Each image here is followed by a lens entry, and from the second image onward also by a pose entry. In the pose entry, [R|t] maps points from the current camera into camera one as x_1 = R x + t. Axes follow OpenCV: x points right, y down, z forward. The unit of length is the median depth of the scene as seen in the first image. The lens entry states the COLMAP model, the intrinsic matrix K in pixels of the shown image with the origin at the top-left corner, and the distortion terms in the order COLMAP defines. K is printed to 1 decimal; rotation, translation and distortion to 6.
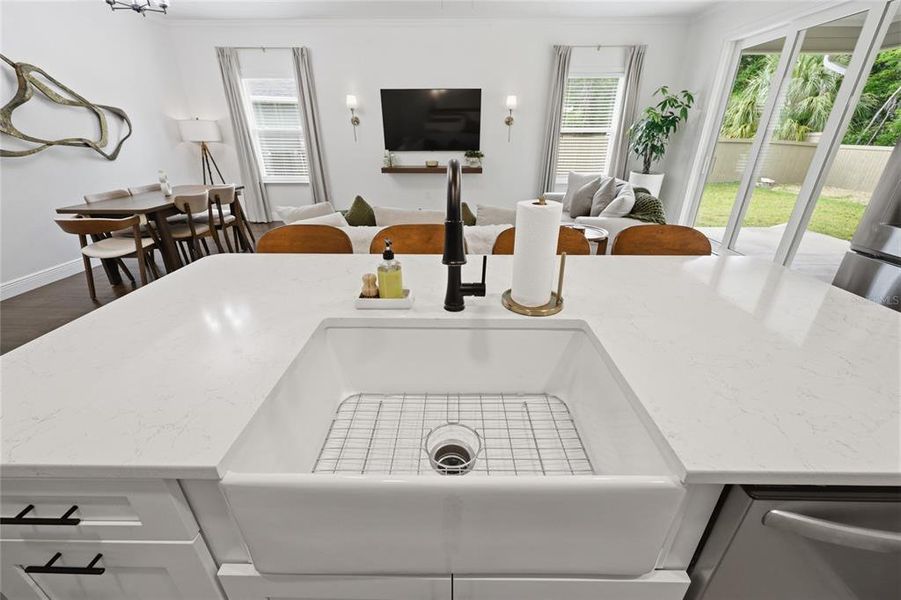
lens RADIAL K [[364.0, 0, 449.4], [0, 364.0, 295.3], [0, 0, 1]] dist [0.002170, -0.001080]
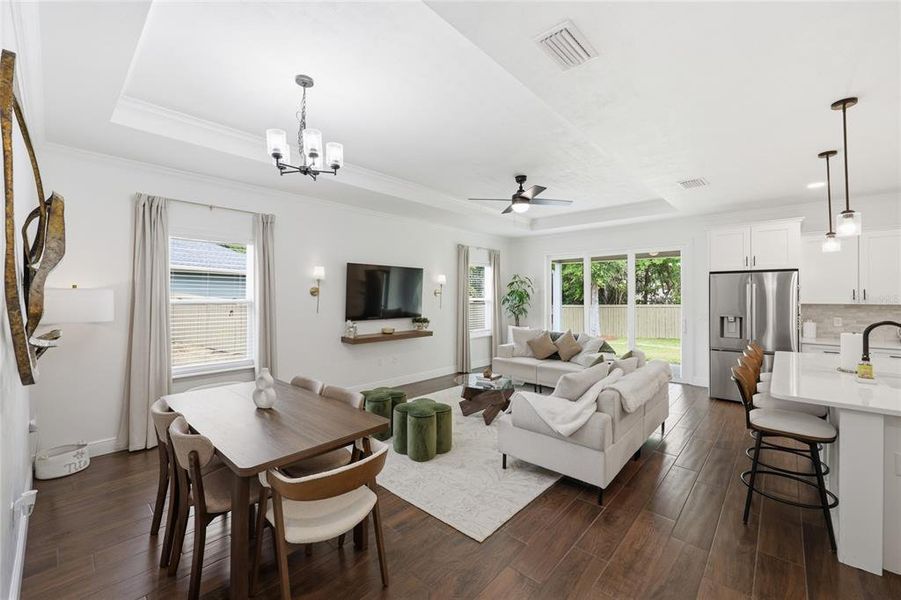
lens RADIAL K [[364.0, 0, 458.0], [0, 364.0, 296.0], [0, 0, 1]] dist [0.002170, -0.001080]
pose [[0.654511, 0.001482, 0.756051, -0.749655], [0.305722, 0.914077, -0.266454, -0.134907], [-0.691484, 0.405538, 0.597820, 0.248685]]
